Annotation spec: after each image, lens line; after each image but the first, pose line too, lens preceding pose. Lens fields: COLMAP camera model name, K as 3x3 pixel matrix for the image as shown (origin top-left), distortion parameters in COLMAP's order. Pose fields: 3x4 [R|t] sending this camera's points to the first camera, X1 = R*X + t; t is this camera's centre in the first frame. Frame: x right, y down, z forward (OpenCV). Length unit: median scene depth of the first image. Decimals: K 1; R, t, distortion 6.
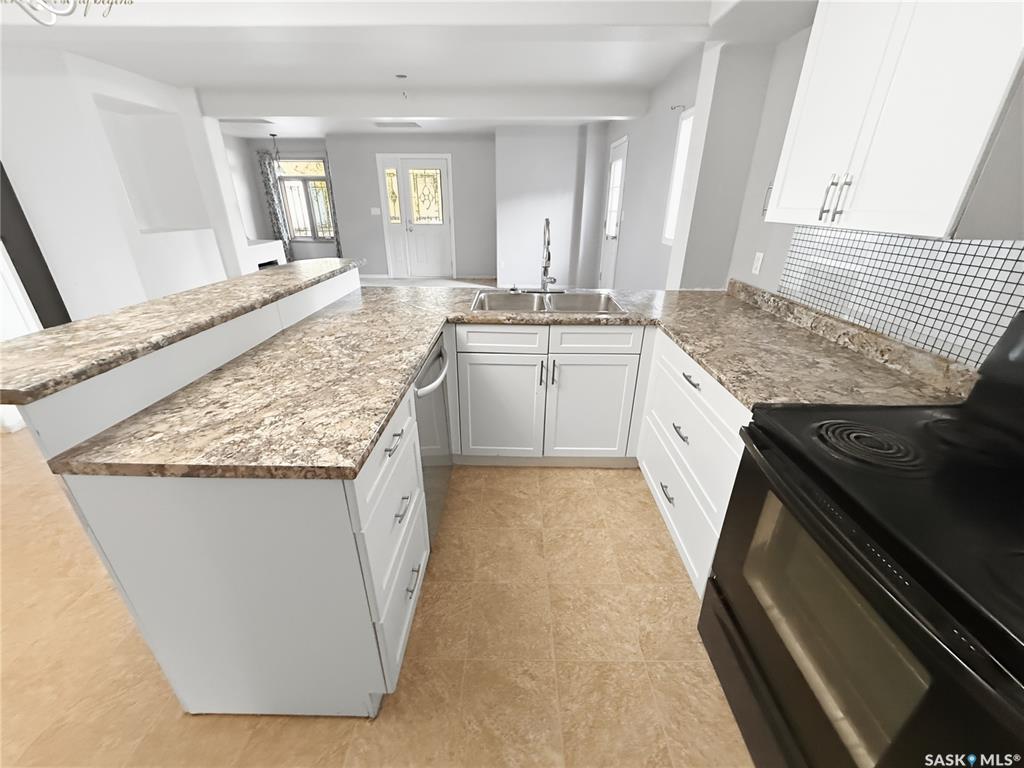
lens RADIAL K [[415.9, 0, 513.0], [0, 415.9, 373.4], [0, 0, 1]] dist [0.004496, -0.001797]
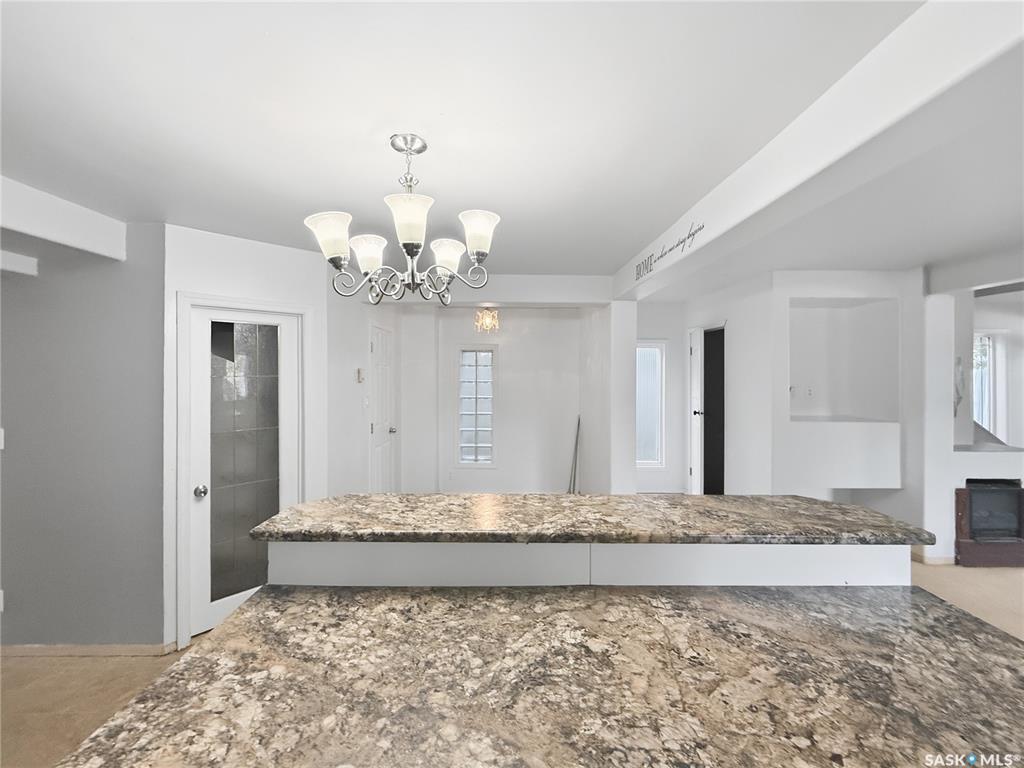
lens RADIAL K [[415.9, 0, 507.7], [0, 415.9, 376.3], [0, 0, 1]] dist [0.004496, -0.001797]
pose [[0.013972, -0.010825, -0.999844, 0.184146], [-0.390787, 0.920352, -0.015425, -0.470850], [0.920375, 0.390942, 0.008629, 0.956538]]
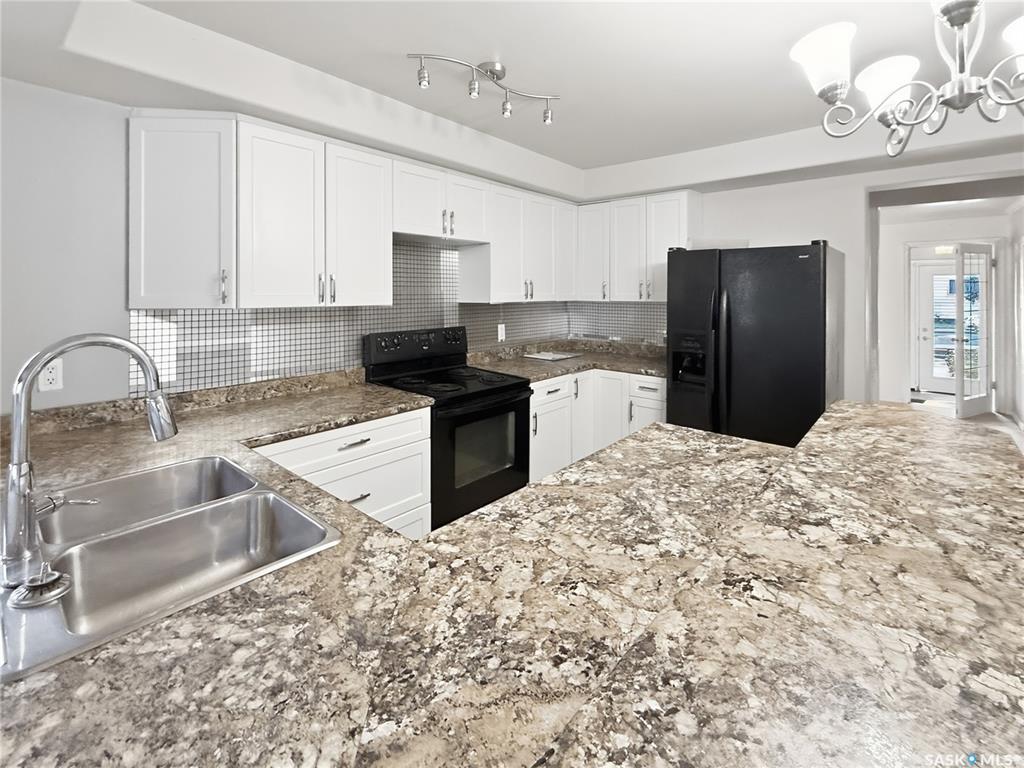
lens RADIAL K [[467.3, 0, 517.8], [0, 467.3, 387.3], [0, 0, 1]] dist [-0.005897, -0.000879]
pose [[-0.773544, -0.137863, 0.618565, -0.784059], [0.236555, 0.842695, 0.483639, -0.720101], [-0.587938, 0.520441, -0.619250, 1.710217]]
